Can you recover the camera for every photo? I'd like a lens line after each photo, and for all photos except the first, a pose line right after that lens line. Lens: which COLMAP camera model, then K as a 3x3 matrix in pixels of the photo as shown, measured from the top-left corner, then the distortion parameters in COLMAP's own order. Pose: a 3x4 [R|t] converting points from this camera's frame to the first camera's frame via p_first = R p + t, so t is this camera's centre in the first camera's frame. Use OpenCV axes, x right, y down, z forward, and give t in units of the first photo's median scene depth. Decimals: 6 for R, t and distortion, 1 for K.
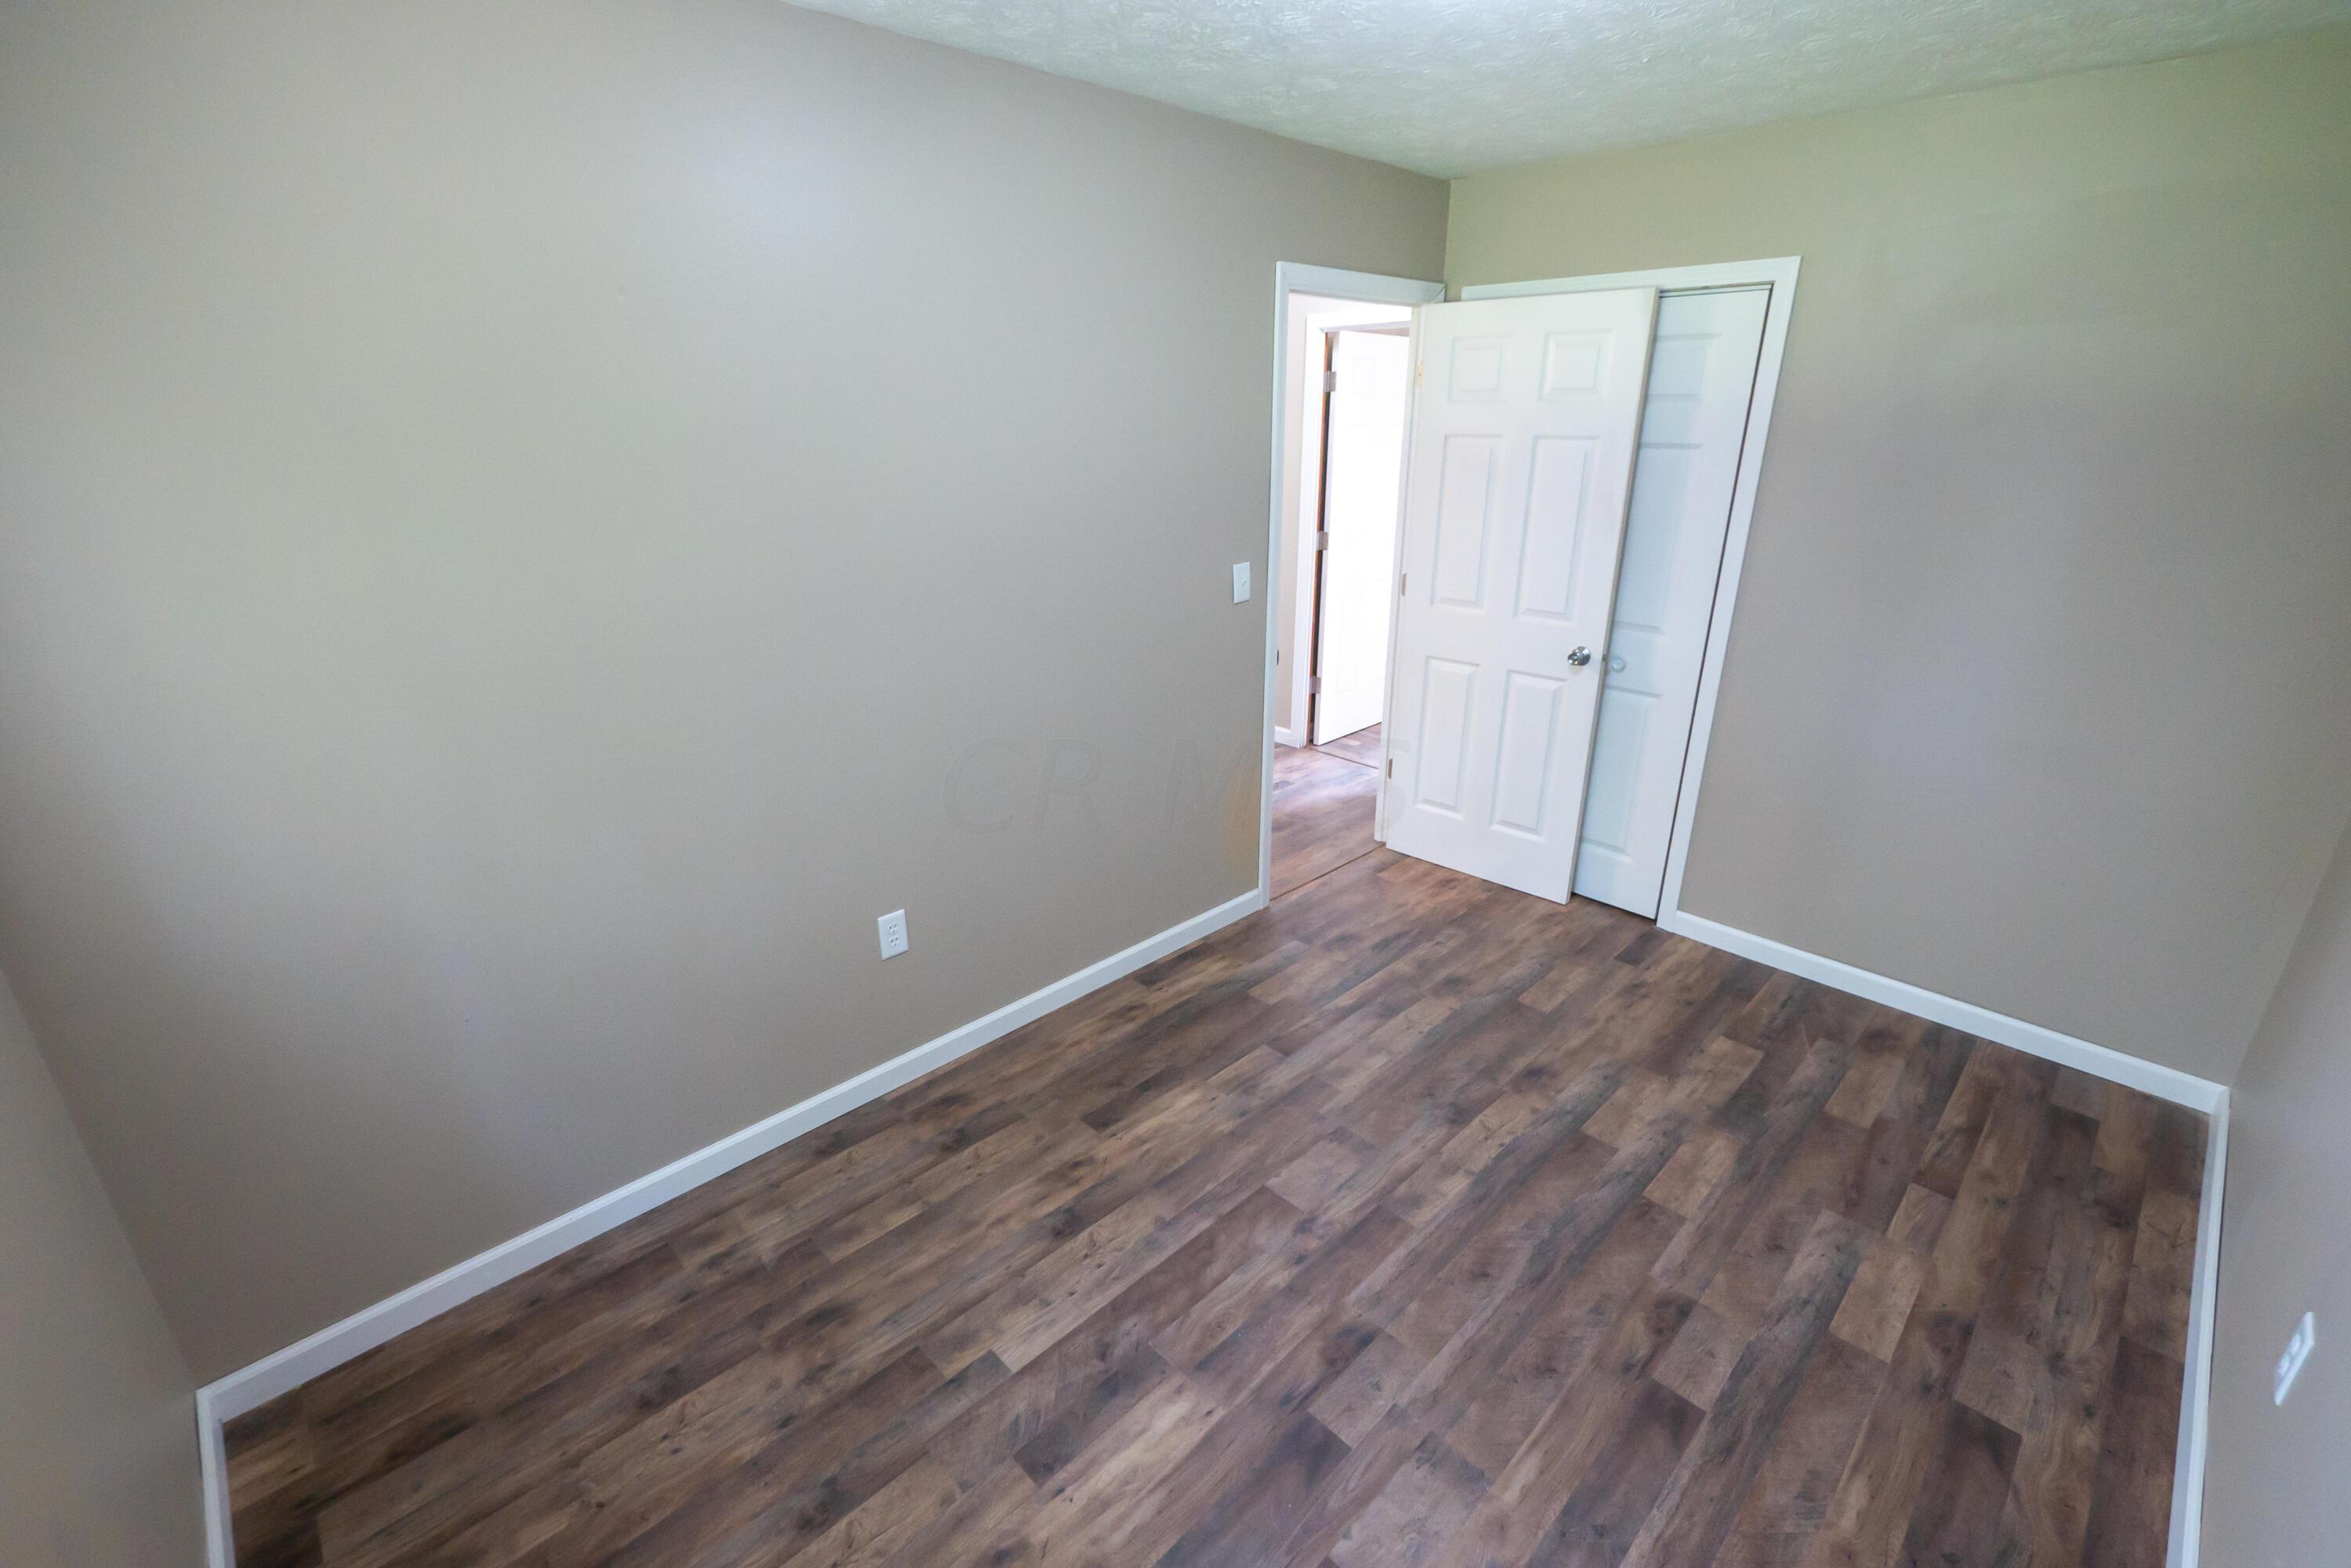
lens RADIAL K [[1025.8, 0, 1175.5], [0, 1025.8, 784.0], [0, 0, 1]] dist [-0.010098, 0.000939]
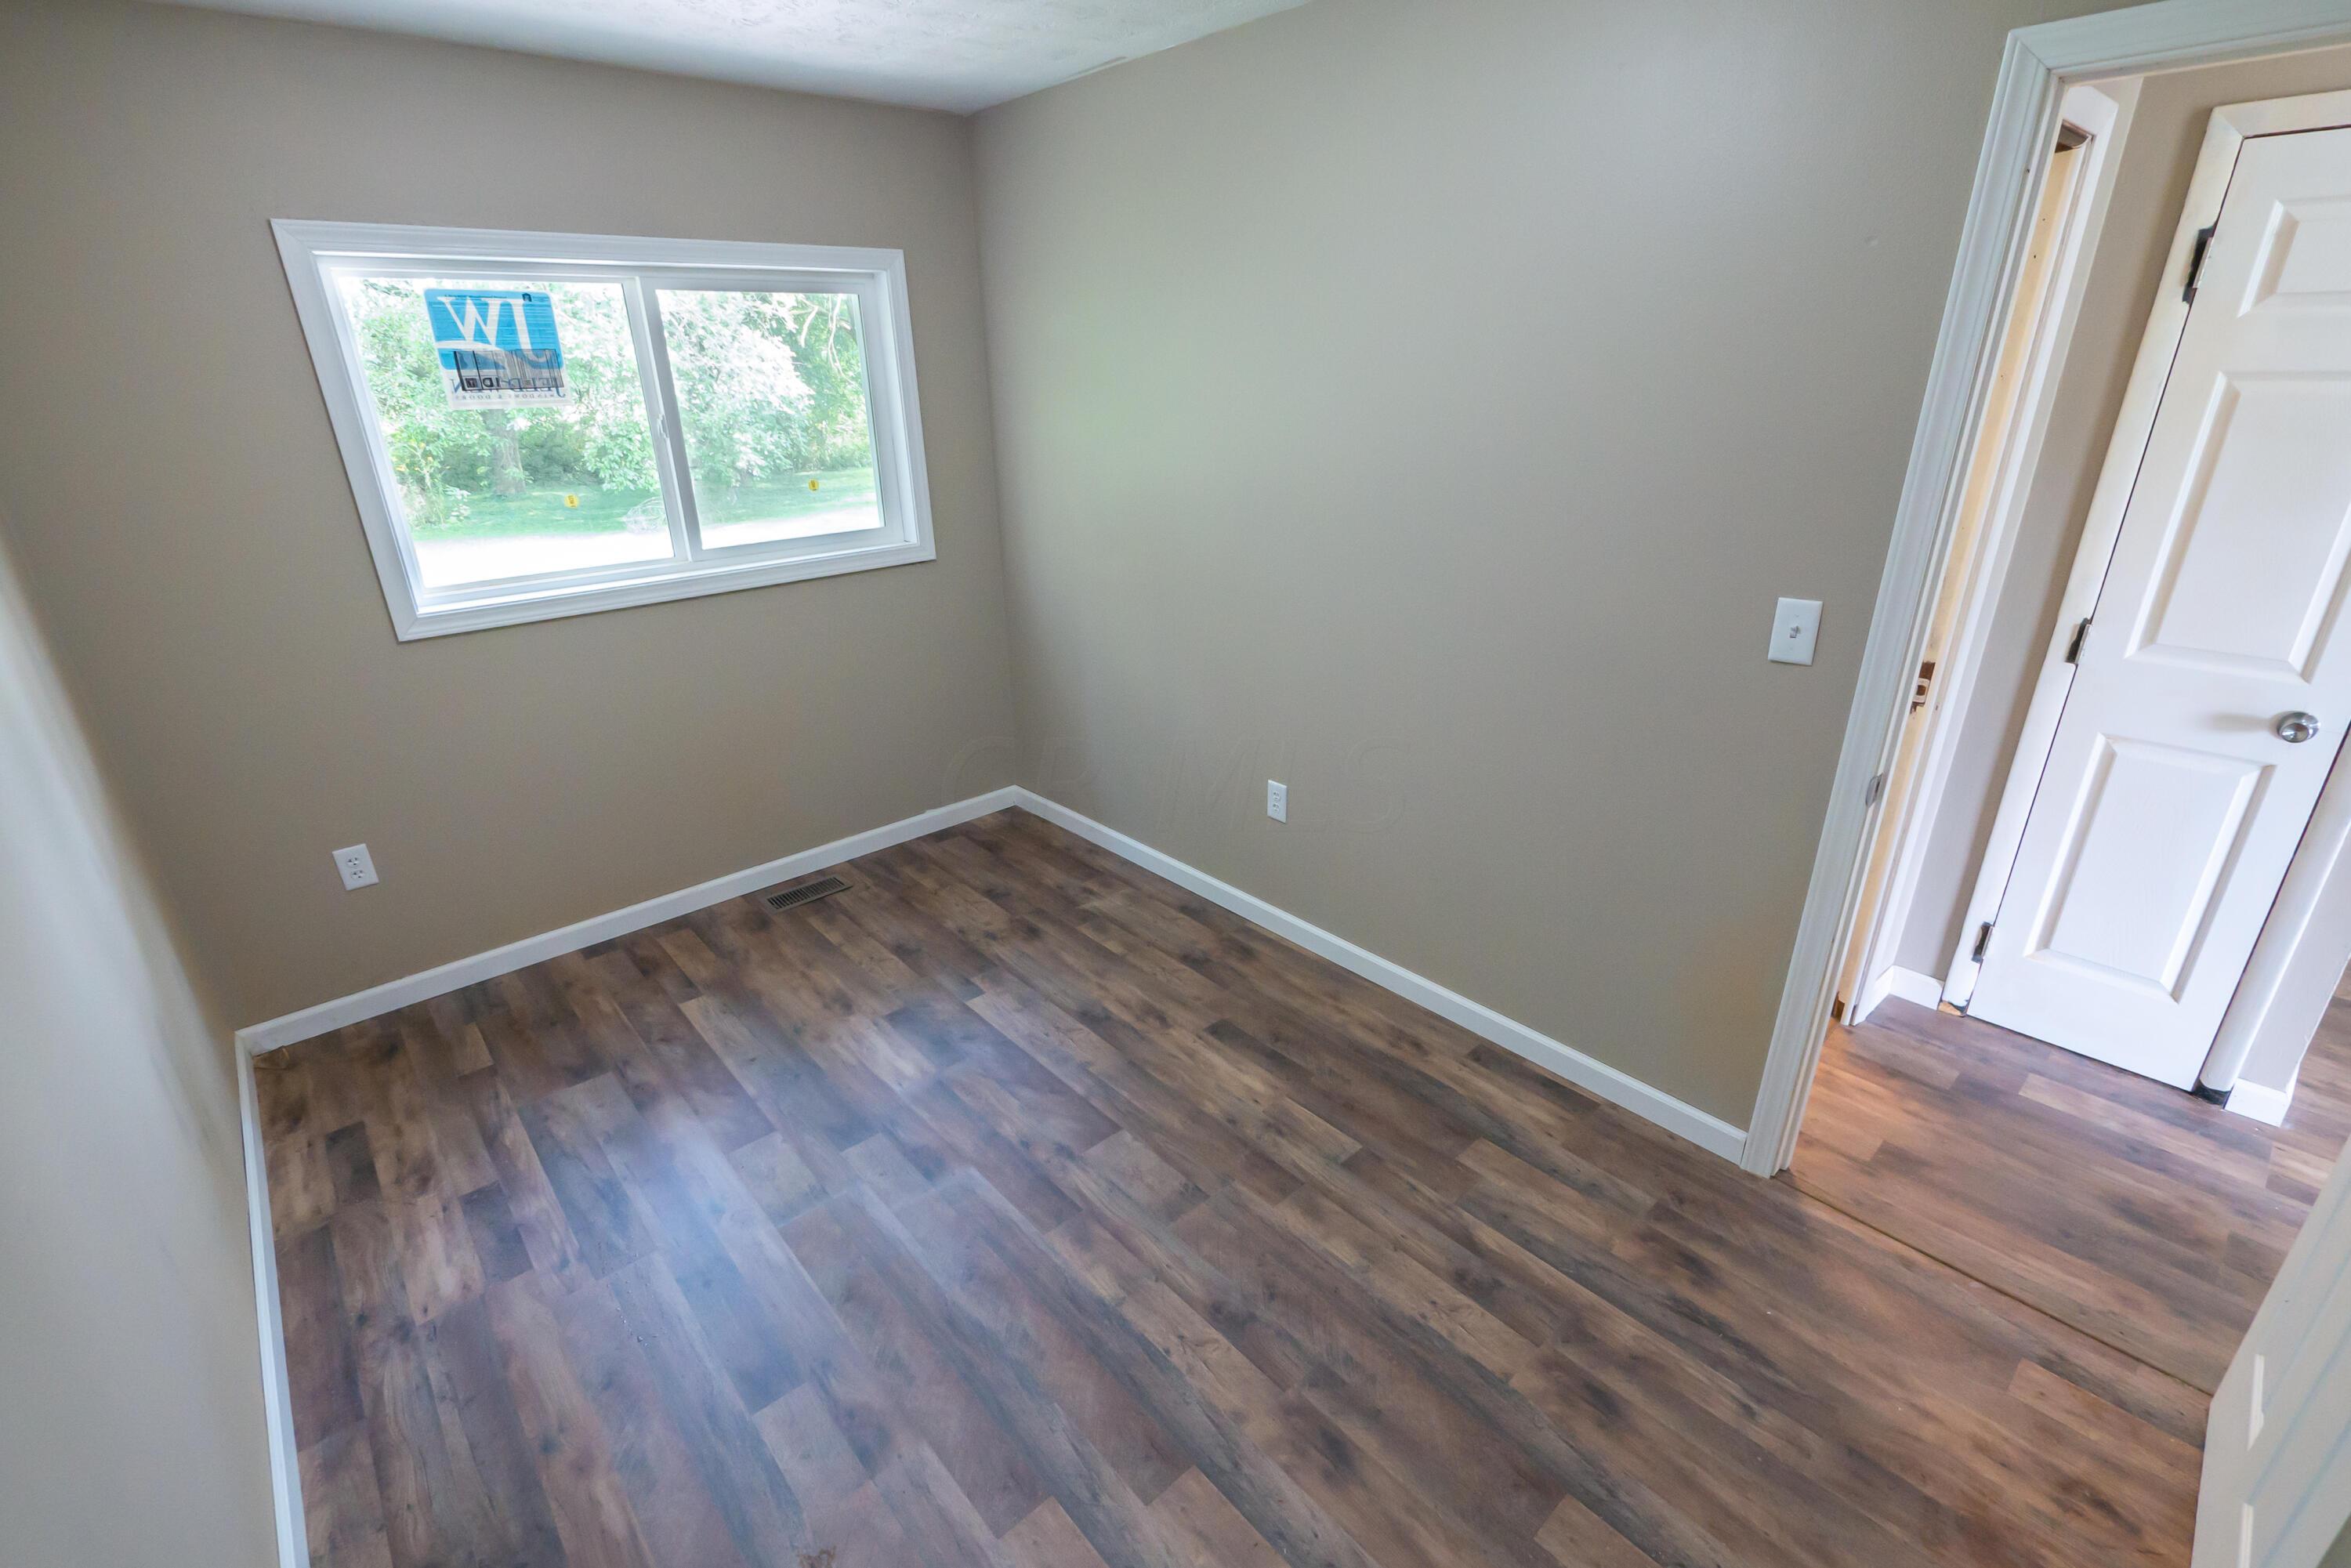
lens RADIAL K [[1052.7, 0, 1152.2], [0, 1052.7, 784.9], [0, 0, 1]] dist [-0.007122, -0.000072]
pose [[-0.063213, 0.381876, -0.922049, 0.962488], [-0.321088, 0.866992, 0.381086, -0.325363], [0.944937, 0.320148, 0.067811, 0.893833]]
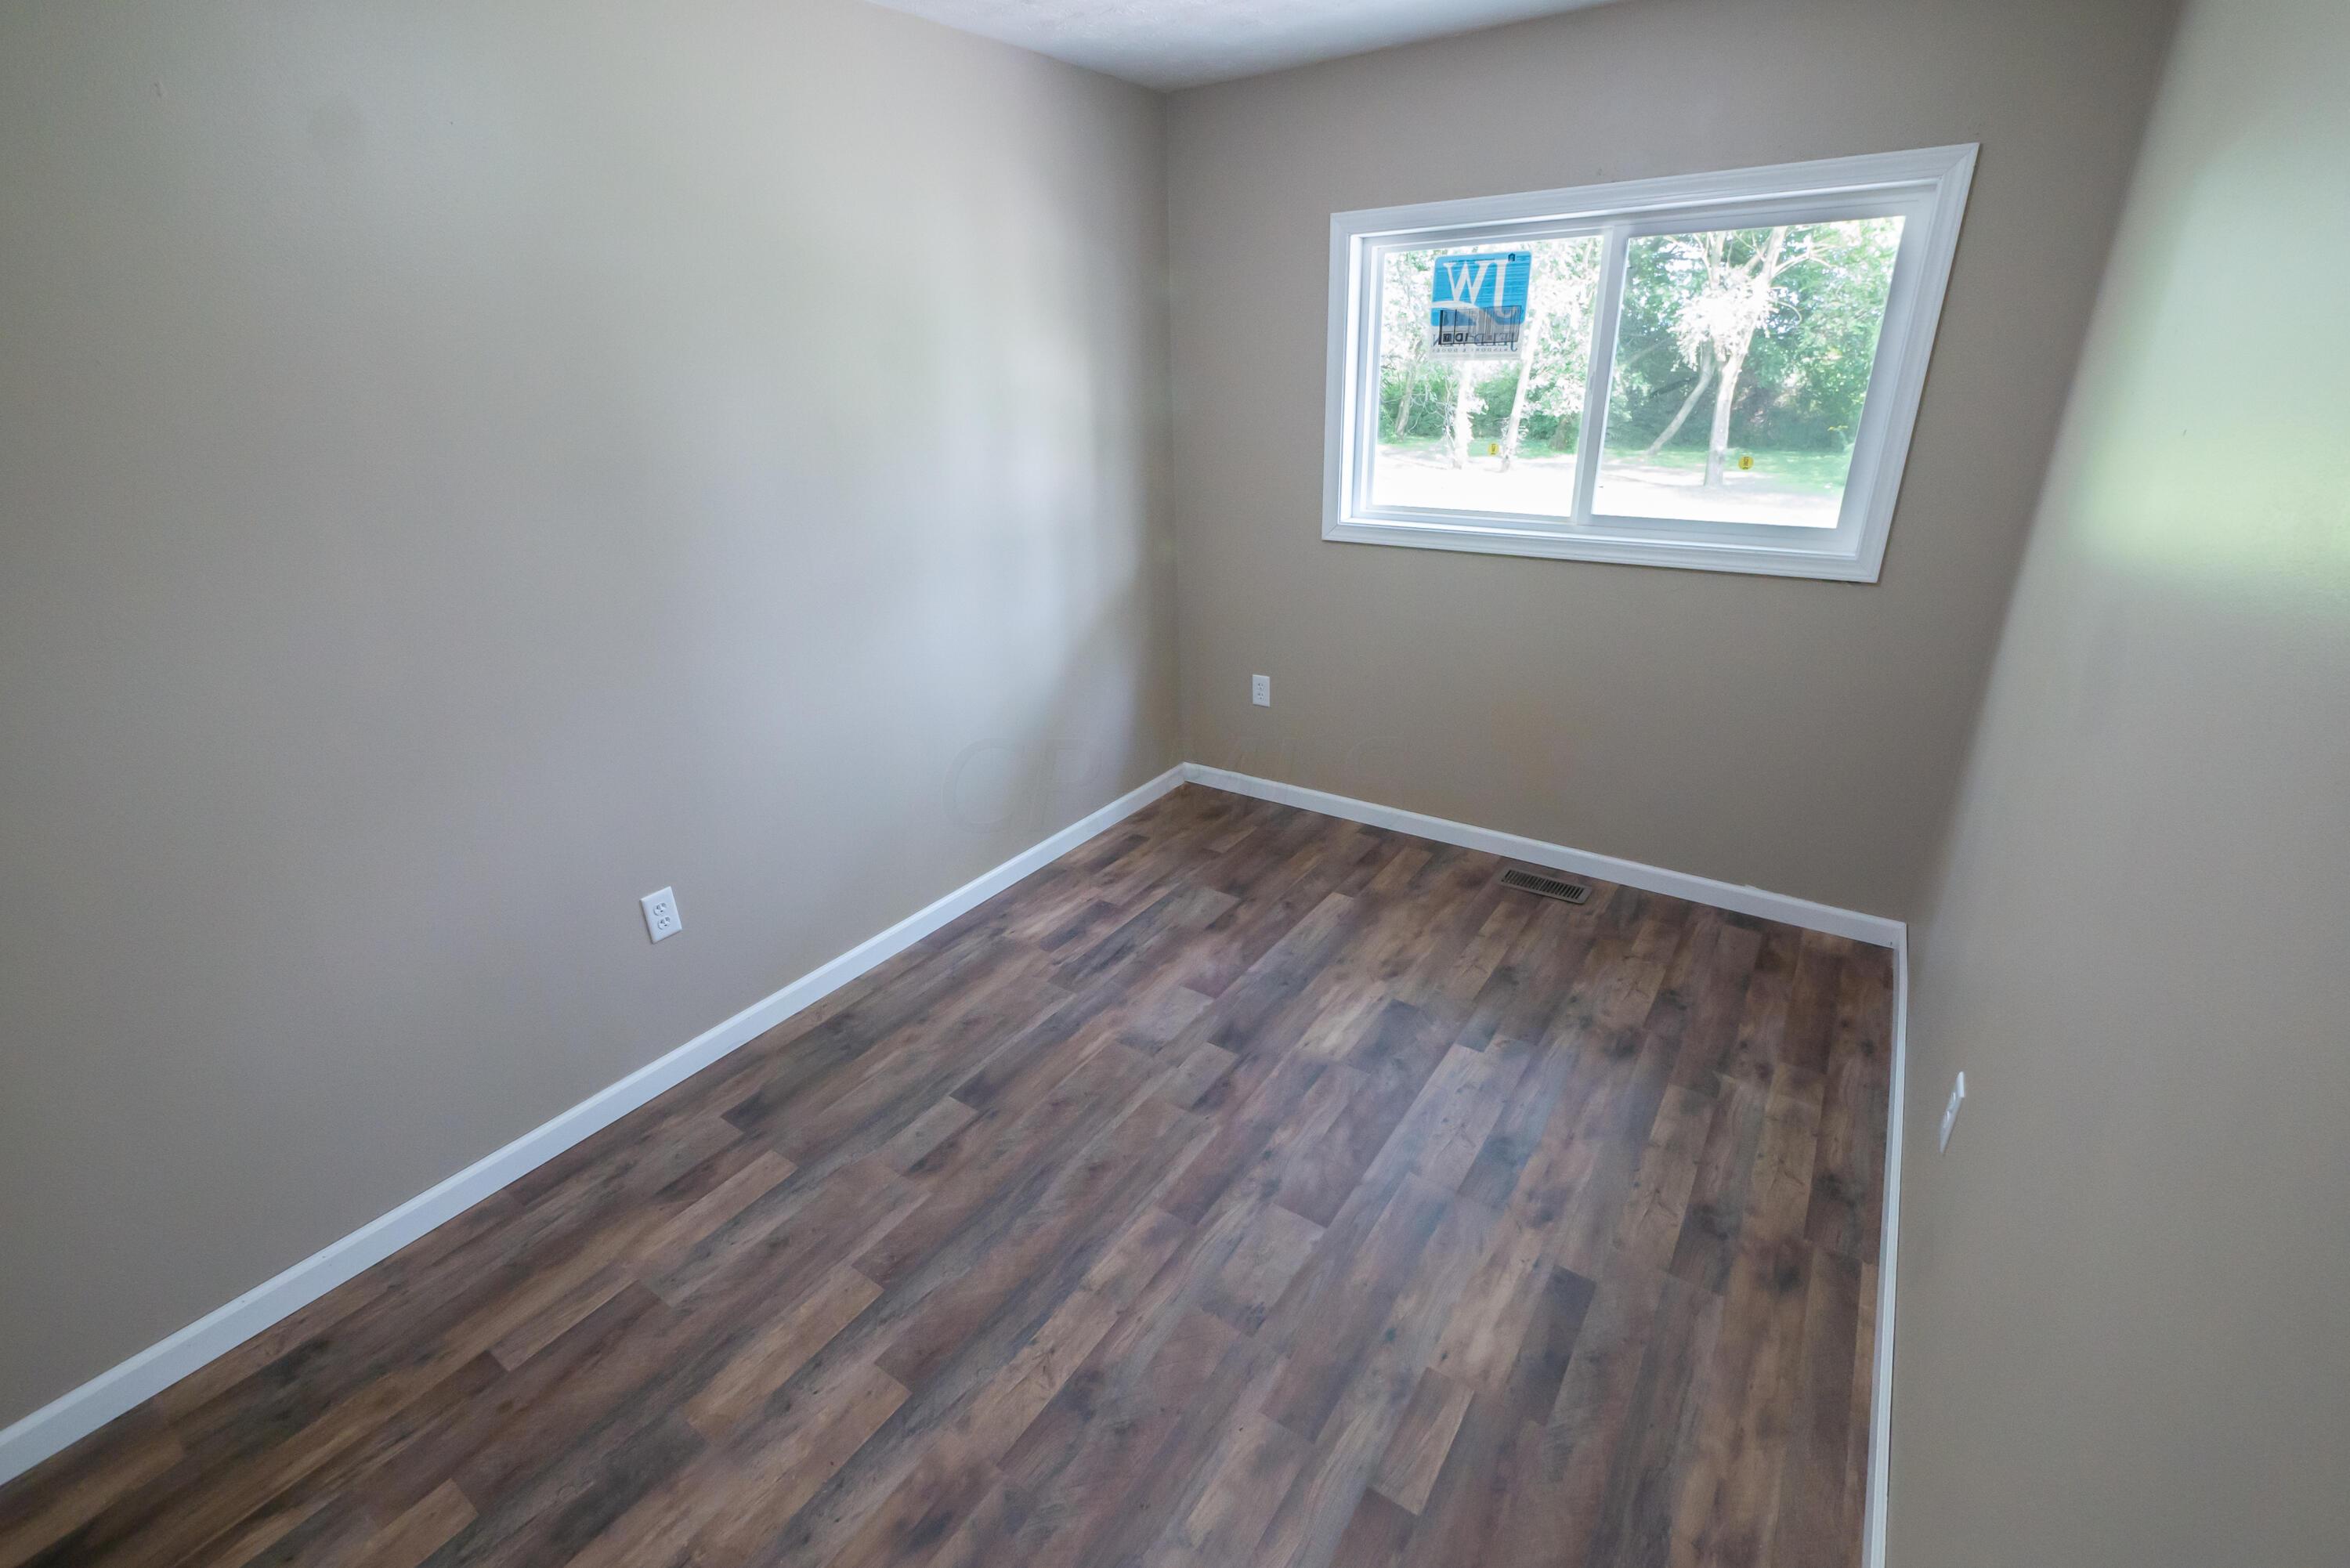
lens RADIAL K [[1005.6, 0, 1167.7], [0, 1005.6, 782.3], [0, 0, 1]] dist [-0.010325, 0.001073]
pose [[-0.982038, 0.101346, -0.159154, 0.330878], [-0.033070, 0.737996, 0.673994, -0.474738], [0.185761, 0.667151, -0.721389, 1.406018]]
